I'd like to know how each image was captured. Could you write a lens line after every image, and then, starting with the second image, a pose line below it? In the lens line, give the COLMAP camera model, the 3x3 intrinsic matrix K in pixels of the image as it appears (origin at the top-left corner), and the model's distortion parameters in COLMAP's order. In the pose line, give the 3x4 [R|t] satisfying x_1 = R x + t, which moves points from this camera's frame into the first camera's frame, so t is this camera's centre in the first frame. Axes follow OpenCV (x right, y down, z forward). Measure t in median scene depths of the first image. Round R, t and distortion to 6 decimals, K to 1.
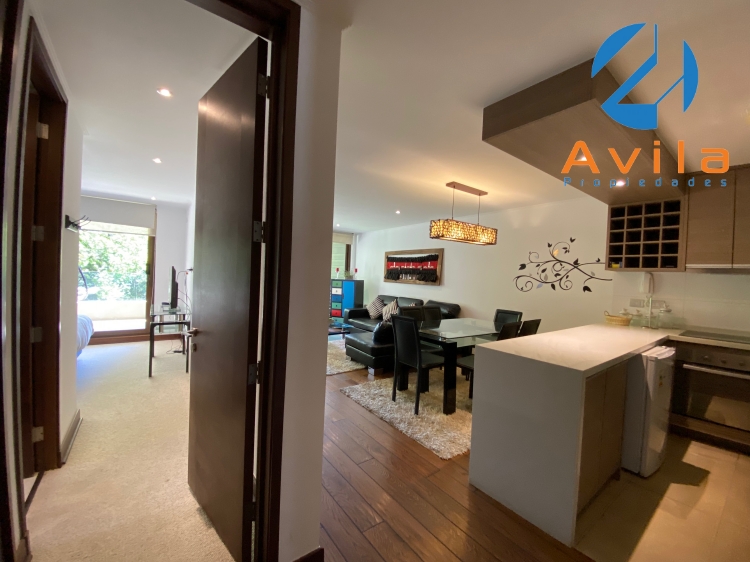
lens RADIAL K [[299.8, 0, 372.4], [0, 299.8, 282.0], [0, 0, 1]] dist [-0.003296, -0.010560]
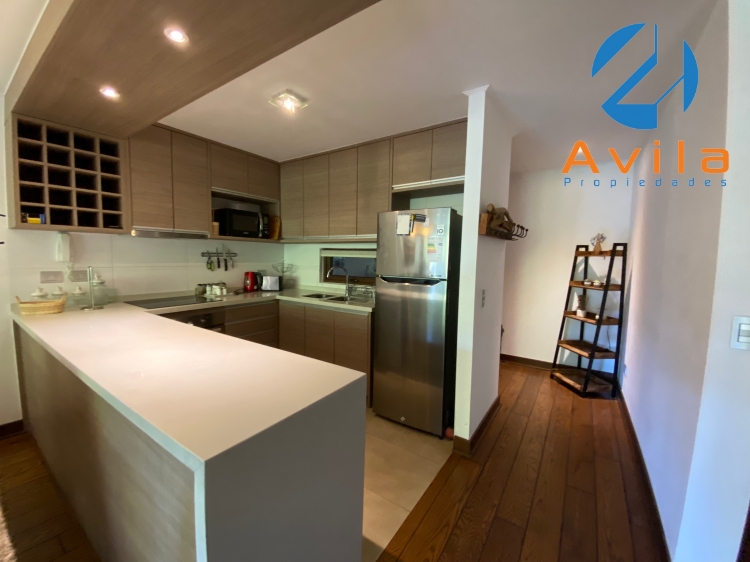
lens RADIAL K [[299.8, 0, 373.7], [0, 299.8, 283.4], [0, 0, 1]] dist [-0.003296, -0.010560]
pose [[-0.344265, -0.127231, 0.930212, 0.006547], [-0.019537, 0.991532, 0.128388, -0.016370], [-0.938669, 0.026026, -0.343835, 0.547597]]
